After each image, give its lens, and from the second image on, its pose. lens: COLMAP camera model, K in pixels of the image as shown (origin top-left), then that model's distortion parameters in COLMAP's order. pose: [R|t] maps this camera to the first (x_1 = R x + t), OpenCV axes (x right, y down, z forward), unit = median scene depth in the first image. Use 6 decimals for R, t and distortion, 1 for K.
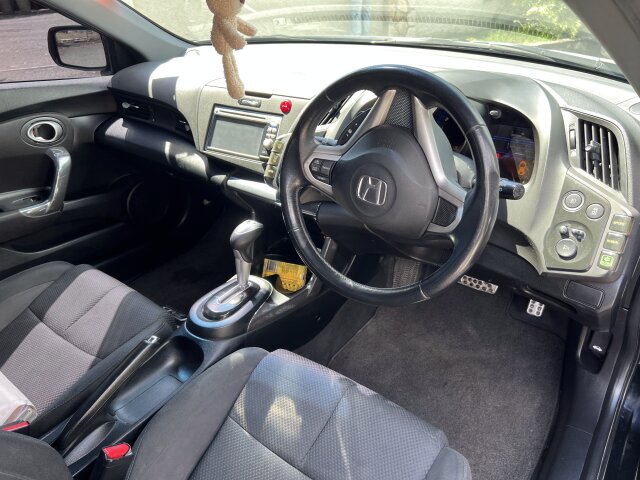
lens RADIAL K [[474.2, 0, 320.0], [0, 474.2, 240.0], [0, 0, 1]] dist [0.084721, -0.093611]
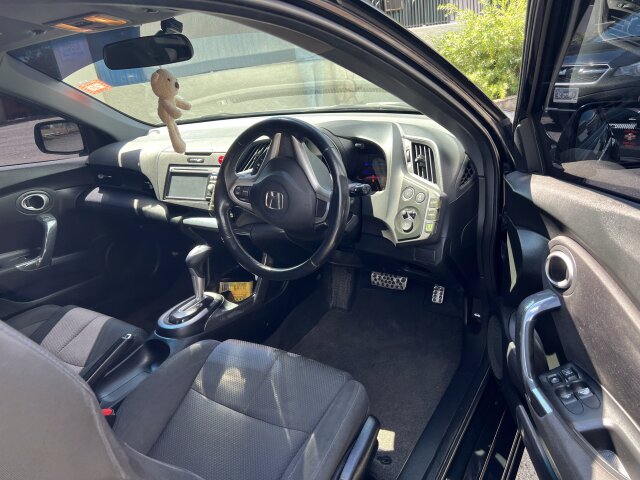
lens RADIAL K [[474.2, 0, 320.0], [0, 474.2, 240.0], [0, 0, 1]] dist [0.084721, -0.093611]
pose [[0.993754, -0.103235, 0.042372, 0.121109], [0.108423, 0.983072, -0.147694, 0.170347], [-0.026408, 0.151366, 0.988125, -0.294117]]
